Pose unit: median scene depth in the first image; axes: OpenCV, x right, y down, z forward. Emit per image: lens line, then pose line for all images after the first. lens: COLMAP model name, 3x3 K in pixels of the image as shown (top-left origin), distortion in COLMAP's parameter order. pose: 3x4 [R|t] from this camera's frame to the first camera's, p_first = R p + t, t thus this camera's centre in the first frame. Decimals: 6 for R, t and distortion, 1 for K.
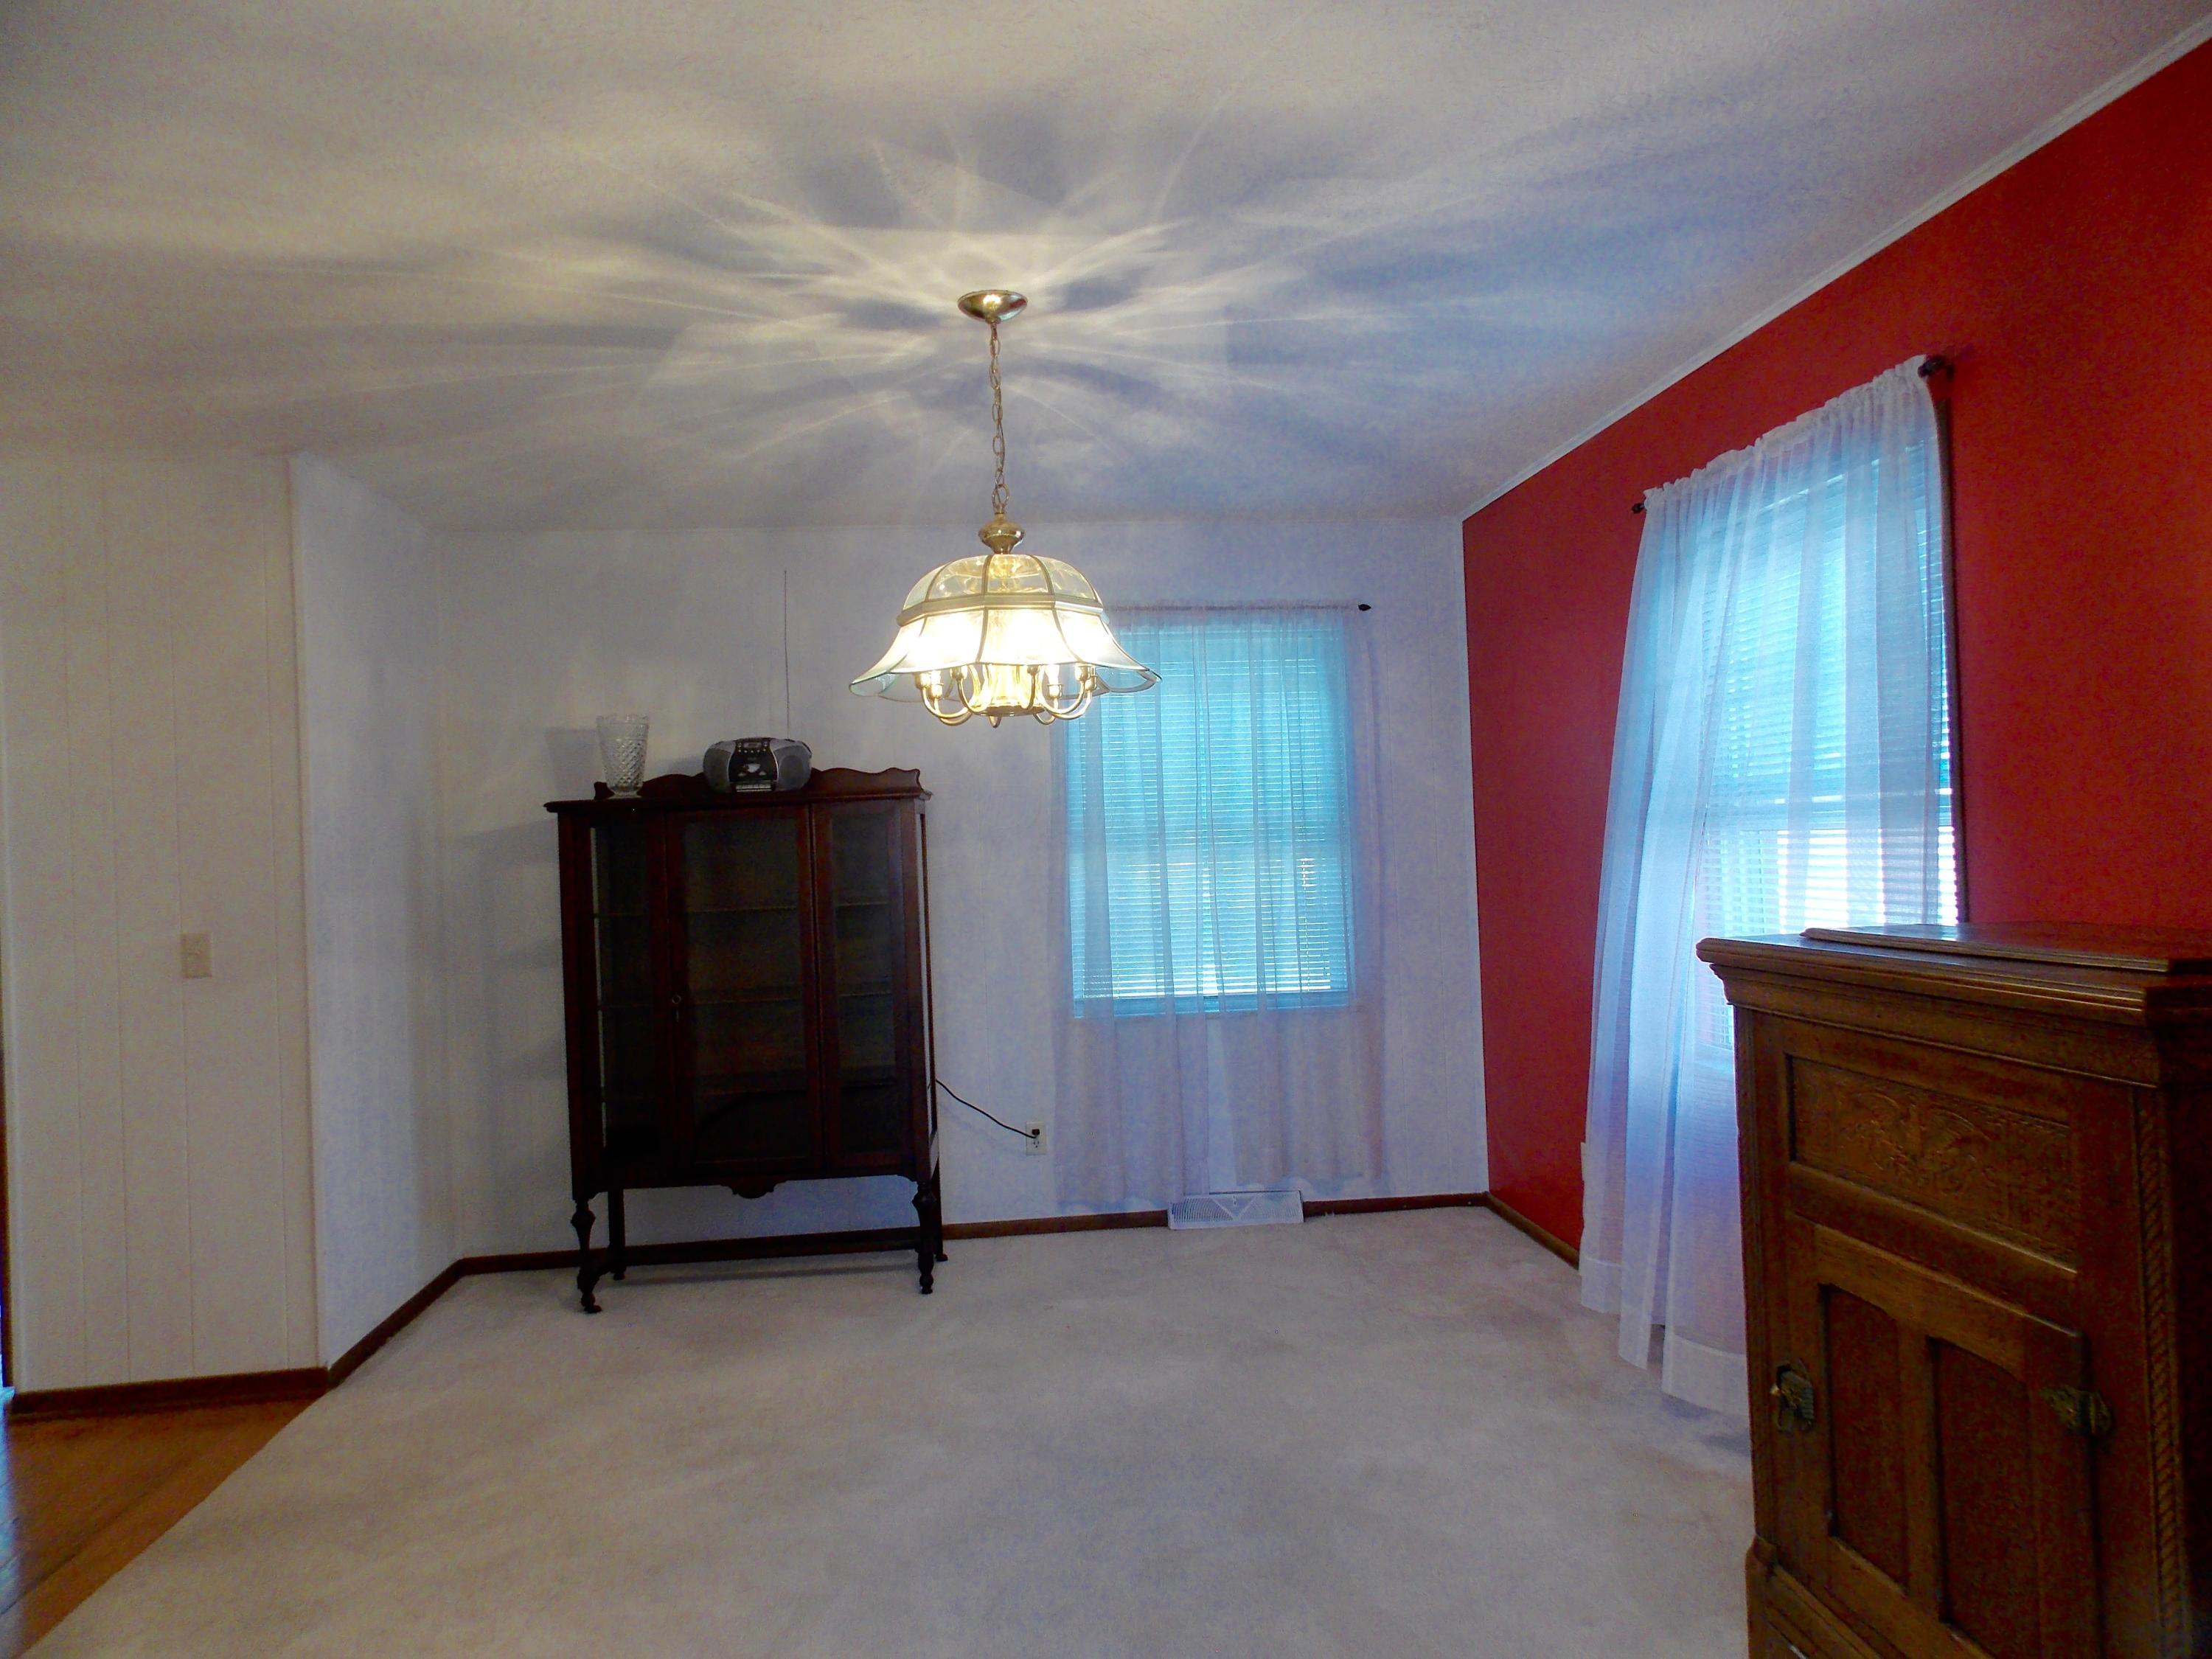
lens RADIAL K [[1455.7, 0, 1101.0], [0, 1455.7, 826.0], [0, 0, 1]] dist [0.008213, -0.003102]
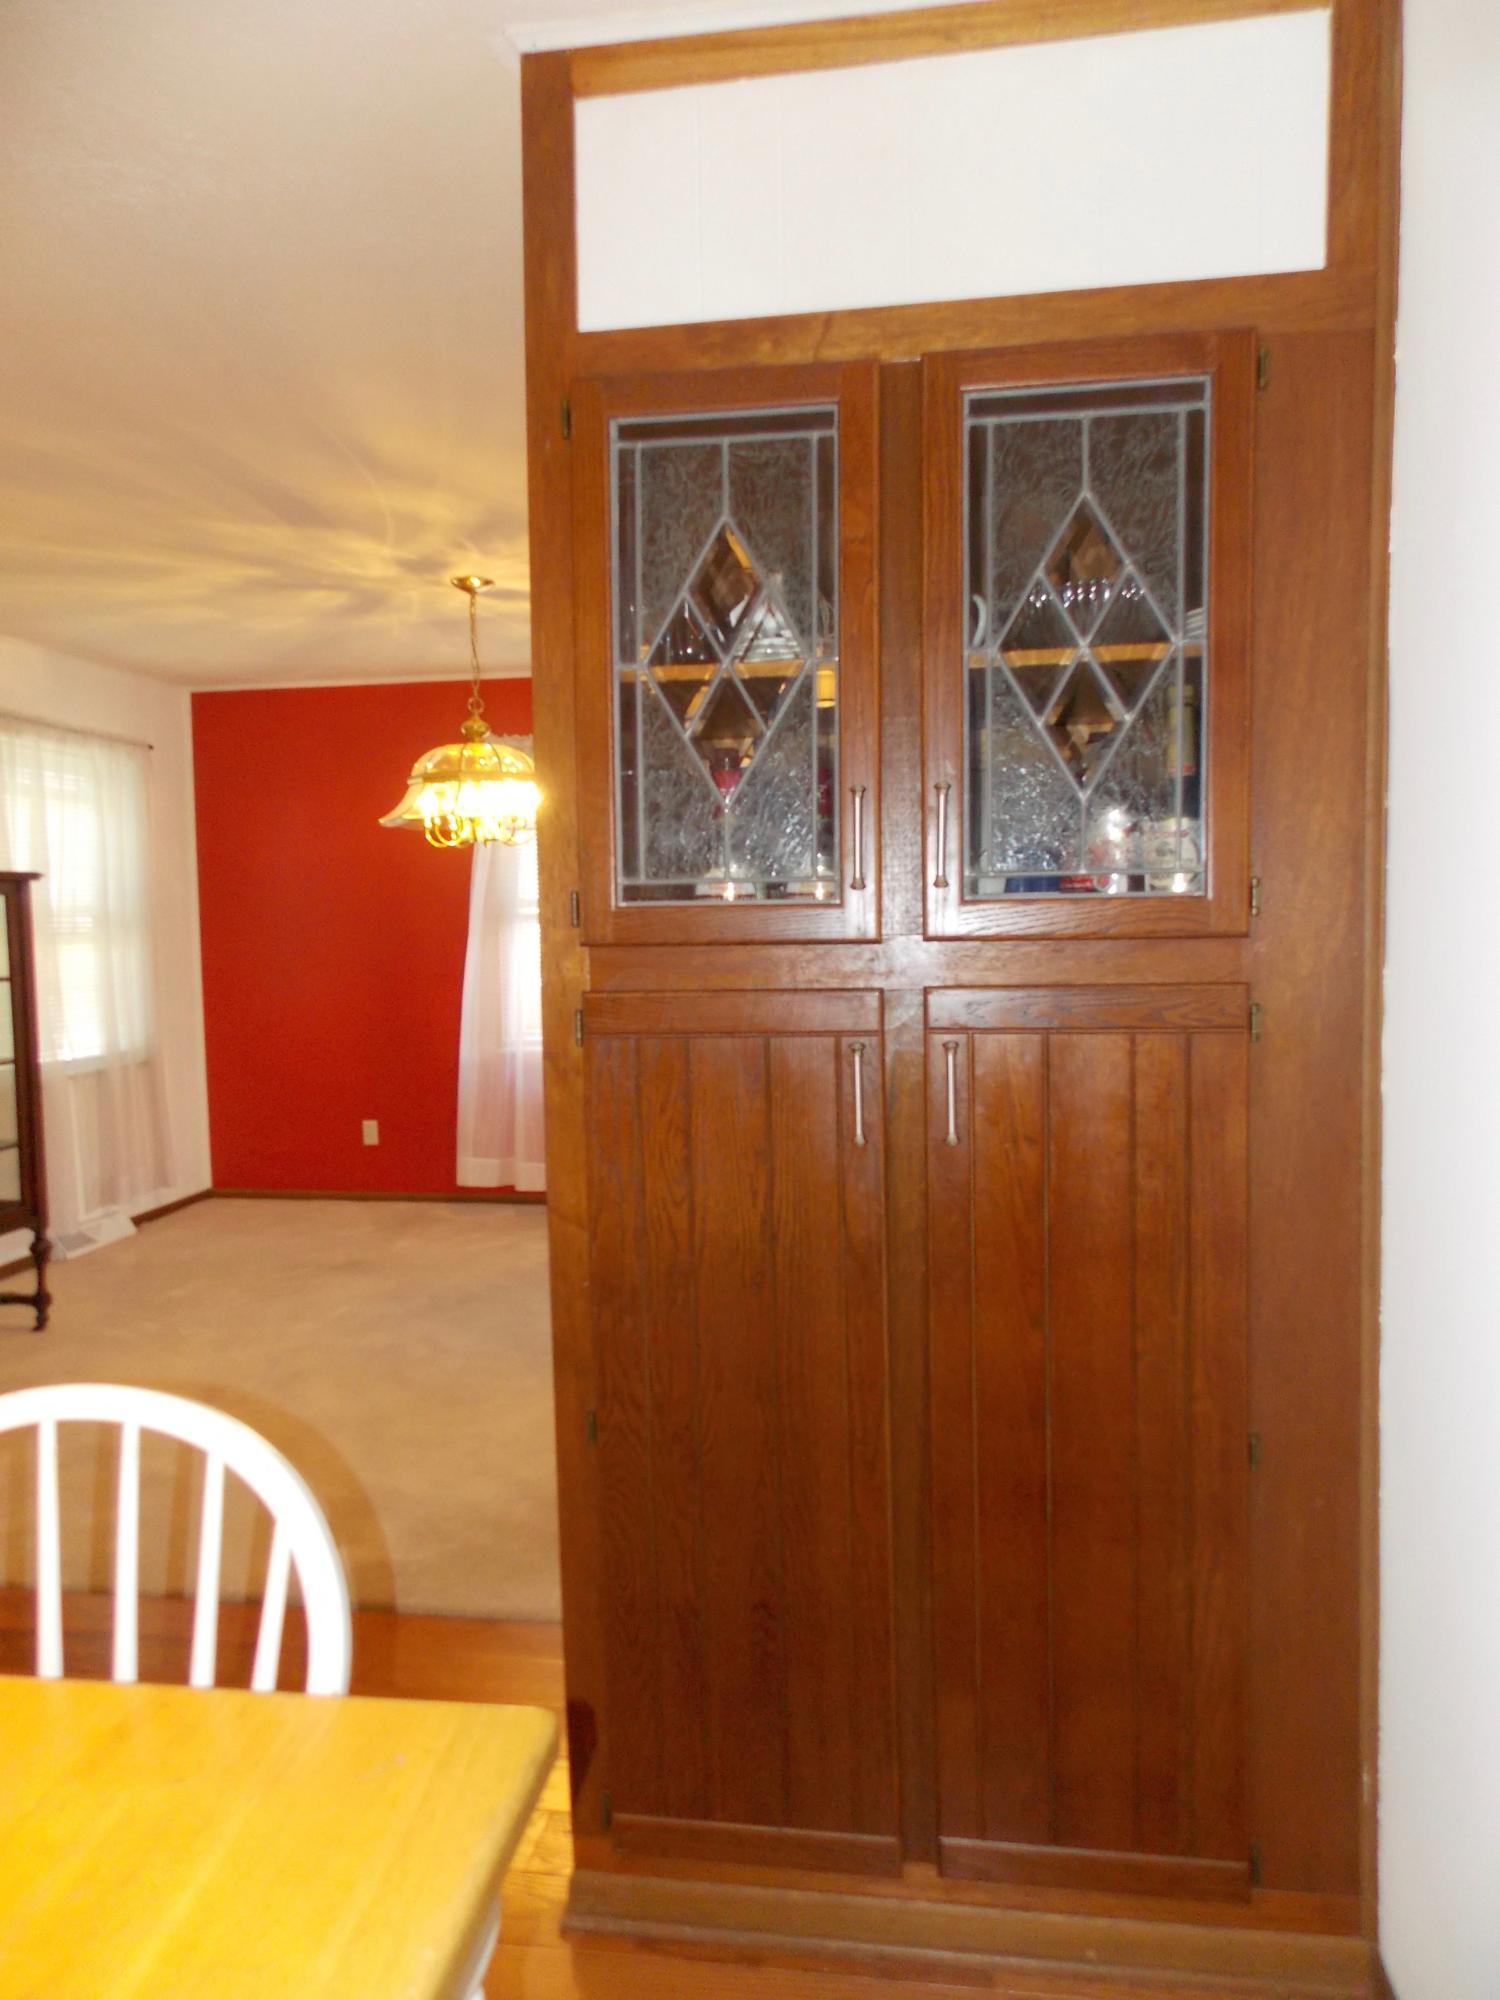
lens RADIAL K [[1316.2, 0, 749.4], [0, 1316.2, 992.3], [0, 0, 1]] dist [0.008213, -0.003102]
pose [[0.249447, -0.028242, 0.967976, -0.830070], [-0.009996, 0.999446, 0.031736, 0.023150], [-0.968337, -0.017592, 0.249027, 0.203775]]
